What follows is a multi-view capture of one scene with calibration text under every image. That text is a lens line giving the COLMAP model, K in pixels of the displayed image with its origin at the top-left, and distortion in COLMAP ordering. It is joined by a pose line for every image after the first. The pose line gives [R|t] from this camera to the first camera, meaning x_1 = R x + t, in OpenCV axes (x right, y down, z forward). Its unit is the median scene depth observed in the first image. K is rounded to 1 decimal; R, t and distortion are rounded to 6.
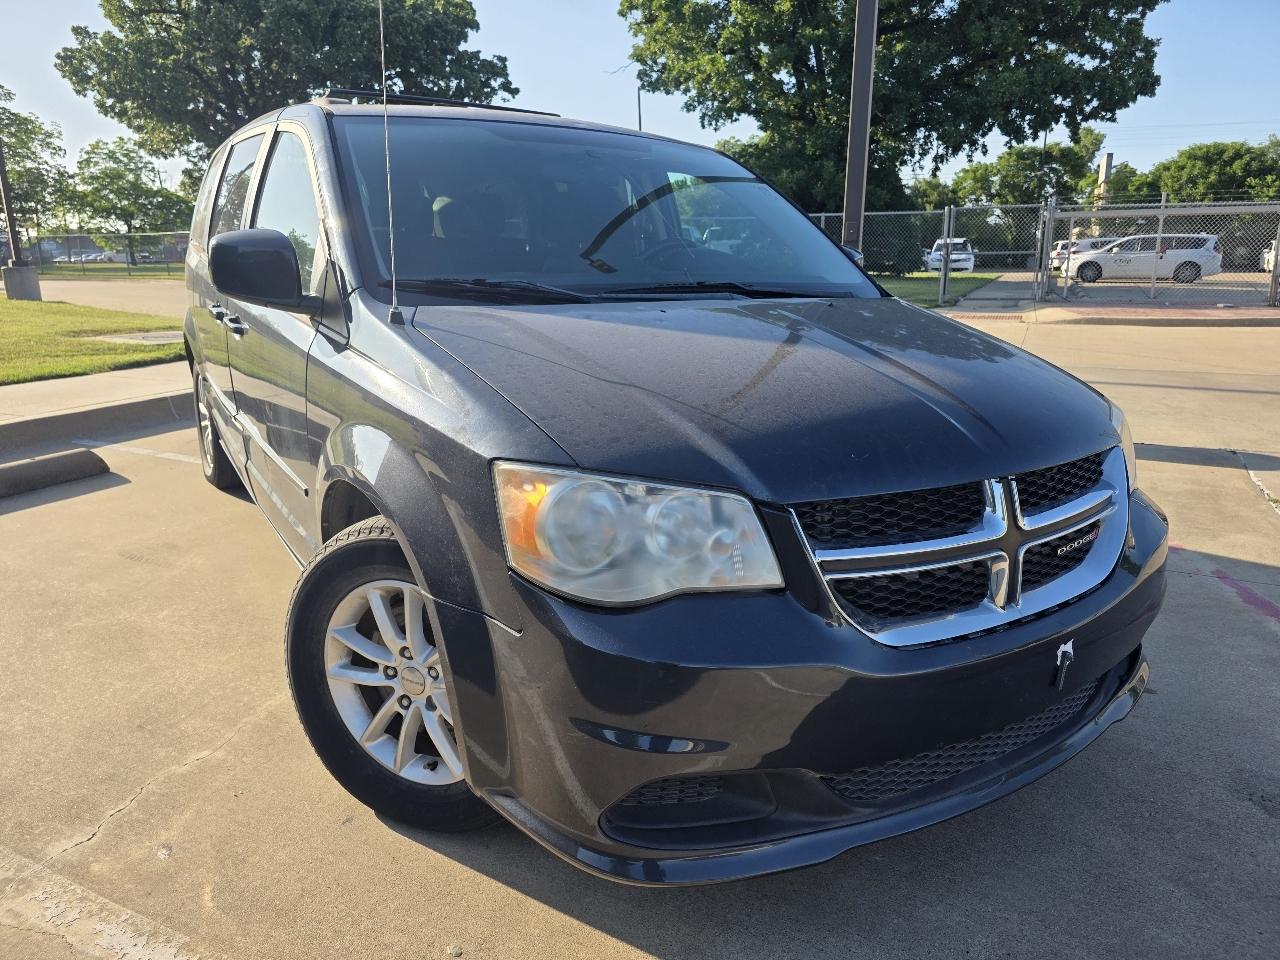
lens RADIAL K [[880.8, 0, 638.1], [0, 880.8, 491.1], [0, 0, 1]] dist [0.042437, -0.041679]
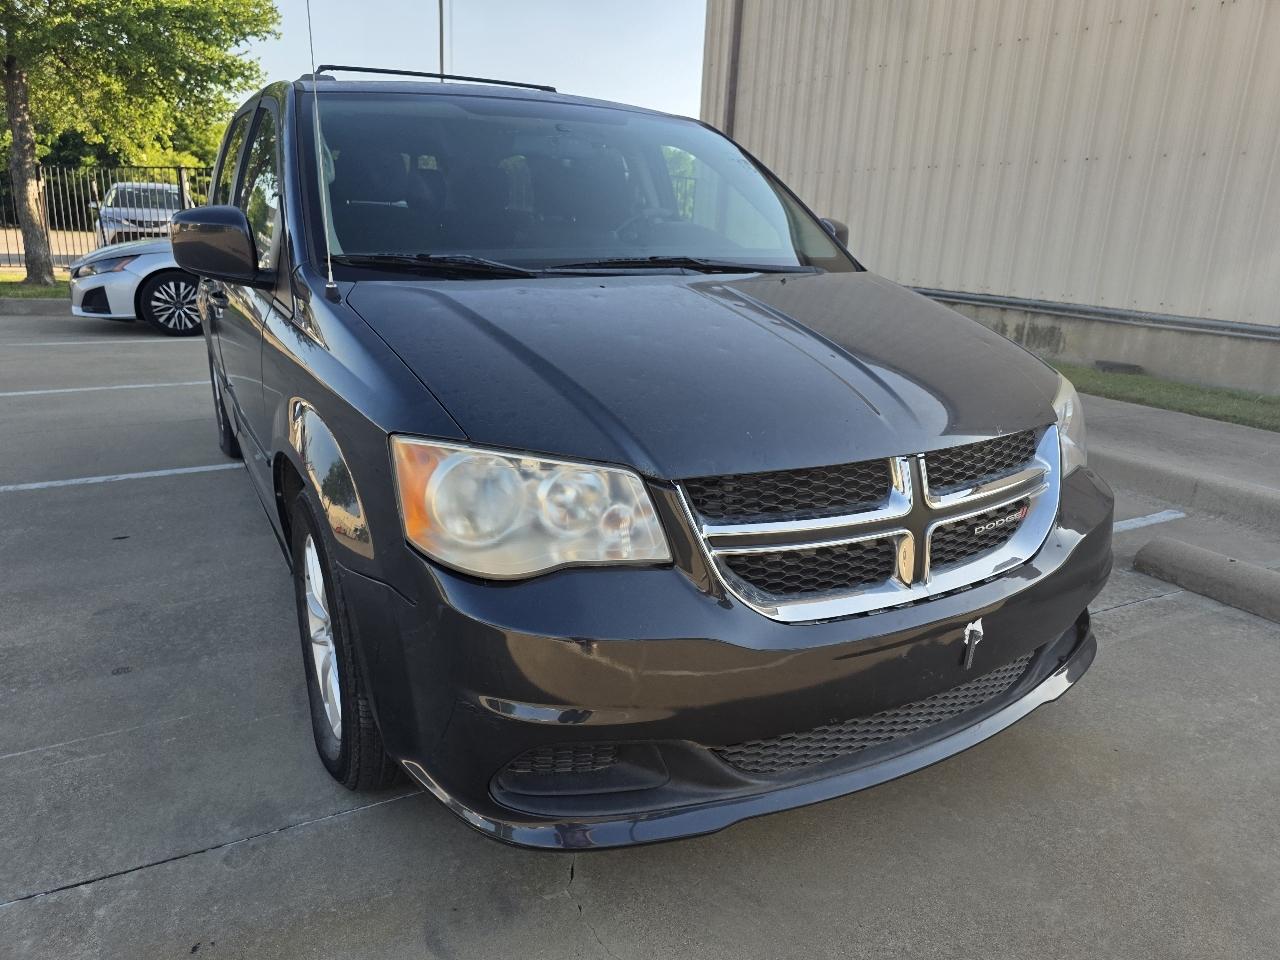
lens RADIAL K [[881.0, 0, 657.0], [0, 881.0, 487.9], [0, 0, 1]] dist [0.041413, -0.039226]
pose [[0.998800, 0.011187, -0.047673, 0.106569], [-0.009949, 0.999609, 0.026139, -0.001291], [0.047947, -0.025633, 0.998521, -0.004681]]
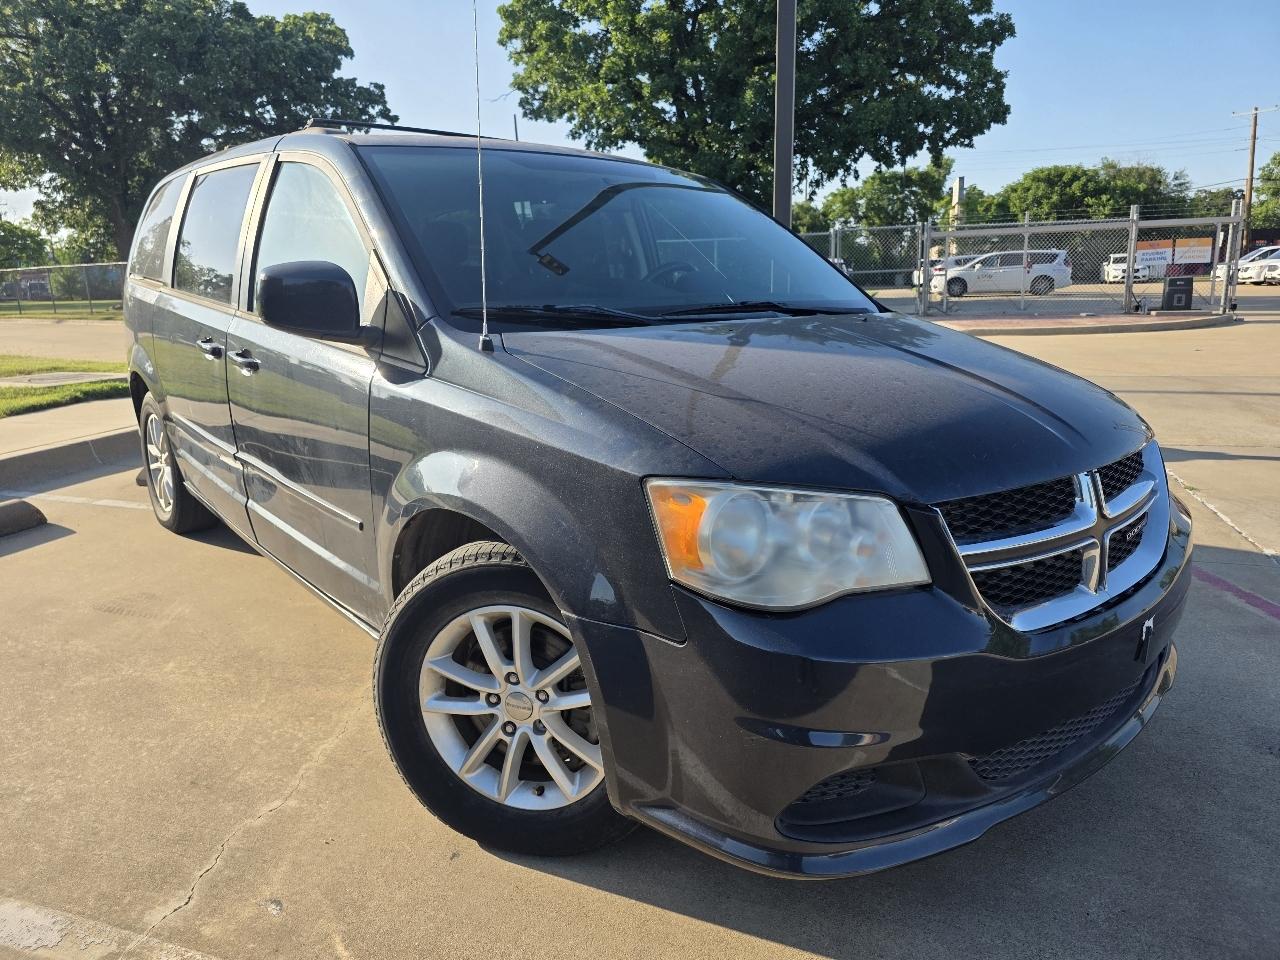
lens RADIAL K [[880.8, 0, 638.1], [0, 880.8, 491.1], [0, 0, 1]] dist [0.042437, -0.041679]
pose [[0.990579, -0.053198, 0.126185, -0.169207], [0.056467, 0.998152, -0.022469, 0.001549], [-0.124757, 0.029382, 0.991752, -0.008656]]
